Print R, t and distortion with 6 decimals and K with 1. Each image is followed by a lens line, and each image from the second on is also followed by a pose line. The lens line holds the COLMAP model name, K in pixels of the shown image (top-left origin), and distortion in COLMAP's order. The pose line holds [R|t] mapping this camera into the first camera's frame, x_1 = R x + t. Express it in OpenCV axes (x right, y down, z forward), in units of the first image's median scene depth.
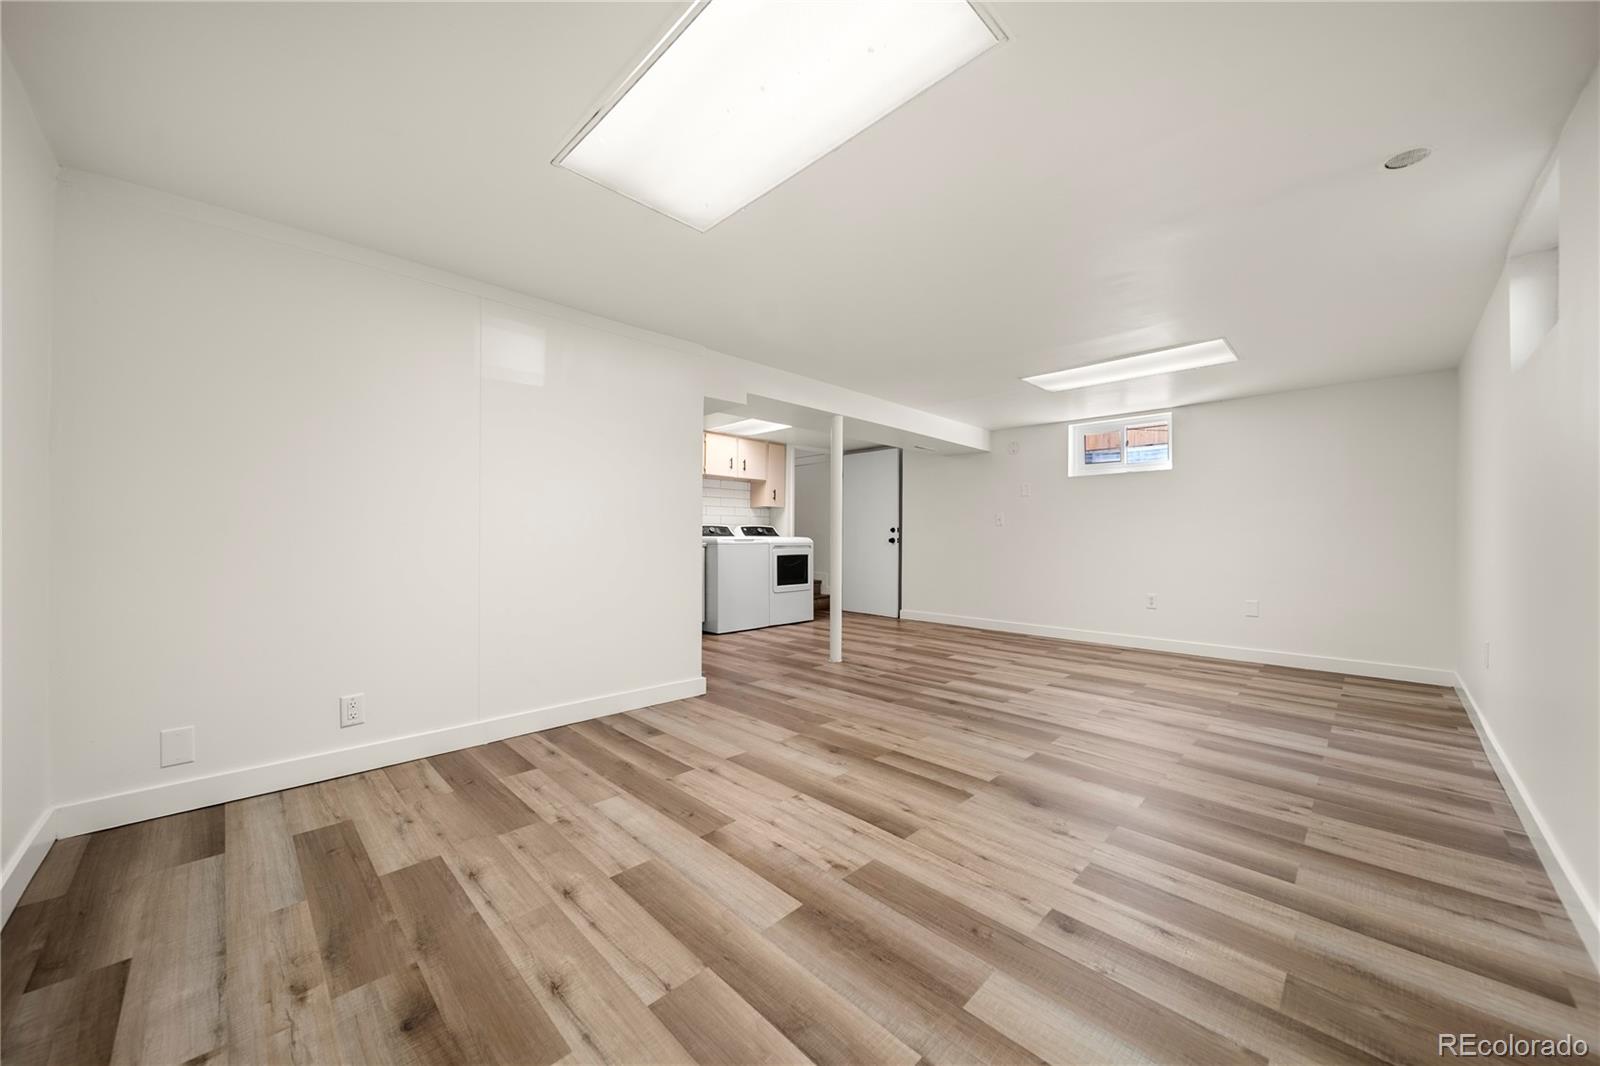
lens RADIAL K [[578.0, 0, 795.4], [0, 578.0, 530.9], [0, 0, 1]] dist [-0.003309, -0.000588]
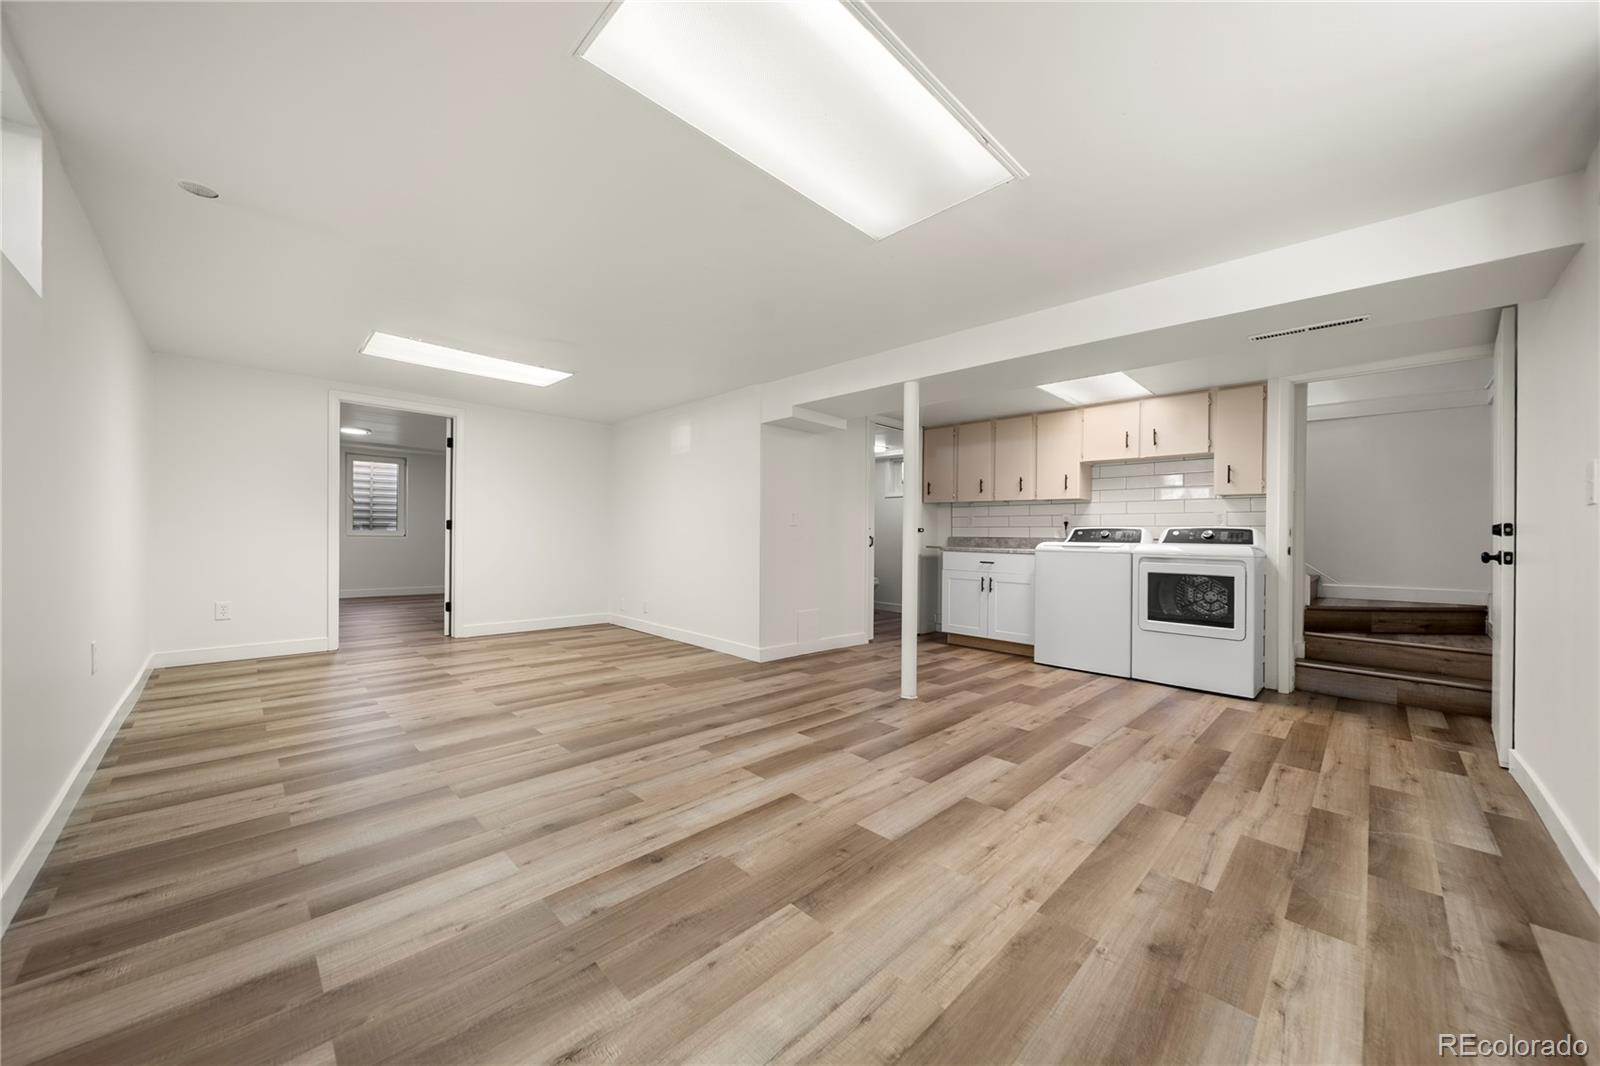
lens RADIAL K [[578.0, 0, 785.7], [0, 578.0, 528.0], [0, 0, 1]] dist [-0.003309, -0.000588]
pose [[-0.018901, -0.022840, -0.999560, 0.612971], [-0.011764, 0.999675, -0.022620, 0.012629], [0.999752, 0.011331, -0.019164, 0.610786]]
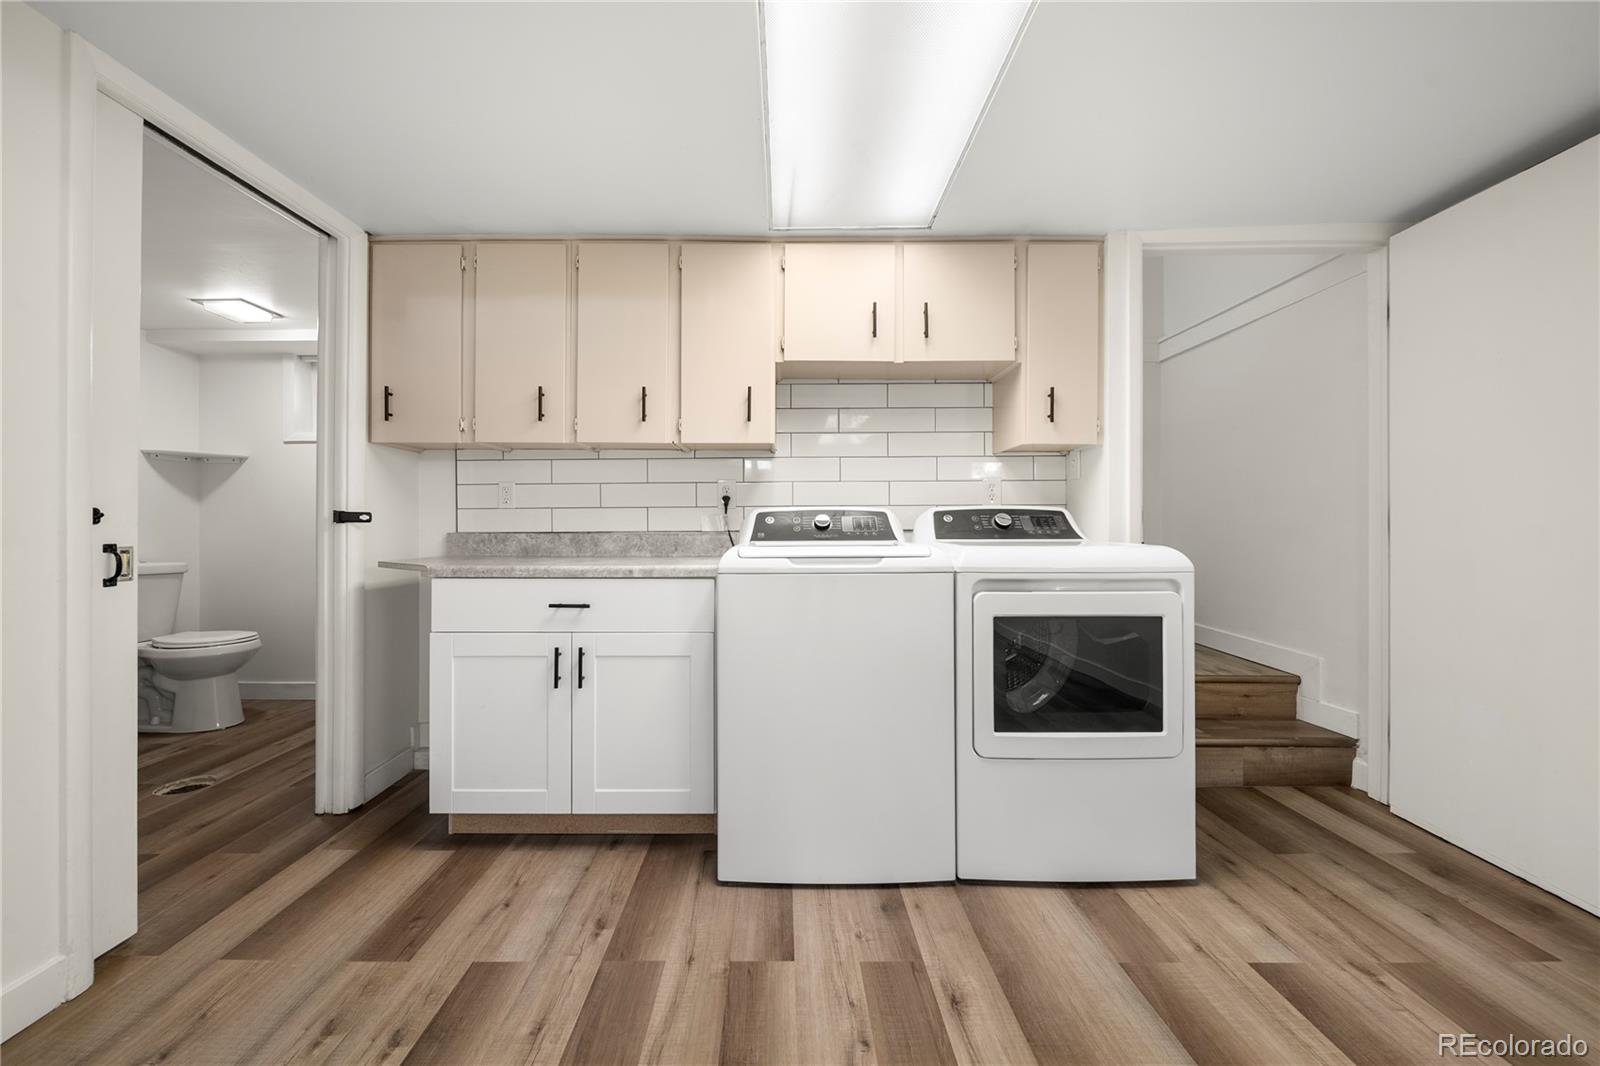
lens RADIAL K [[578.0, 0, 787.6], [0, 578.0, 519.0], [0, 0, 1]] dist [-0.003309, -0.000588]
pose [[0.710792, -0.015690, -0.703227, 0.086782], [0.012528, 0.999875, -0.009646, -0.000311], [0.703290, -0.001954, 0.710900, 0.746668]]
